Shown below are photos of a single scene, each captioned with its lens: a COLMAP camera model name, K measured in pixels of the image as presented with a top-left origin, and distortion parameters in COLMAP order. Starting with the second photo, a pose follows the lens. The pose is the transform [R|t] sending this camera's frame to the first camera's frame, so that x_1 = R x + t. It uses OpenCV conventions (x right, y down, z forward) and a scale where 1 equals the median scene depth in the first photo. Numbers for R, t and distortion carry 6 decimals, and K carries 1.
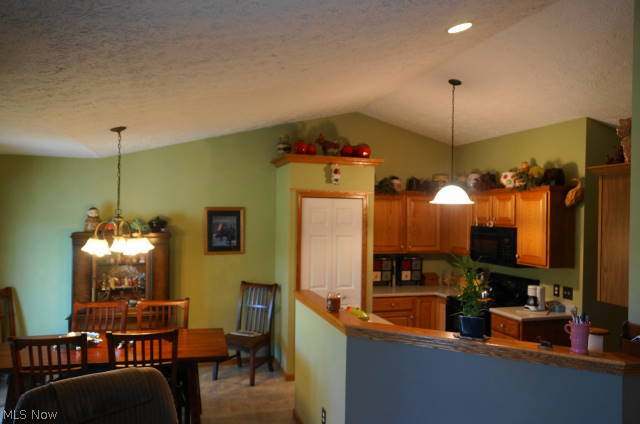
lens RADIAL K [[492.1, 0, 319.2], [0, 492.1, 212.7], [0, 0, 1]] dist [-0.007183, 0.000199]
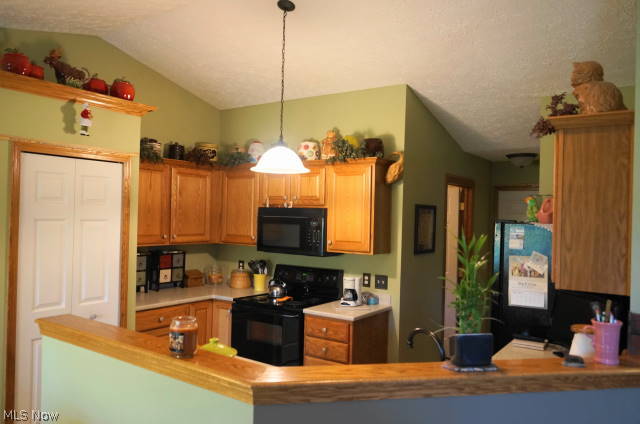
lens RADIAL K [[492.1, 0, 320.3], [0, 492.1, 211.4], [0, 0, 1]] dist [-0.007183, 0.000199]
pose [[0.782508, 0.008515, 0.622582, -0.116362], [-0.013165, 0.999909, 0.002870, 0.031786], [-0.622501, -0.010442, 0.782549, 0.335608]]
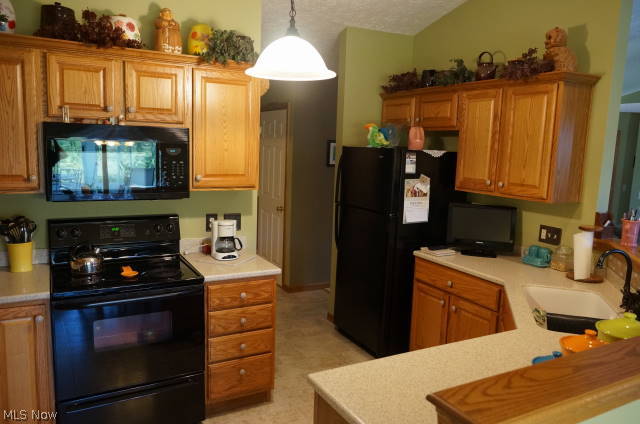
lens RADIAL K [[492.1, 0, 321.9], [0, 492.1, 213.0], [0, 0, 1]] dist [-0.007183, 0.000199]
pose [[-0.208818, -0.153829, 0.965780, -0.186701], [-0.038598, 0.988078, 0.149035, 0.034496], [-0.977193, -0.006156, -0.212266, 0.909560]]
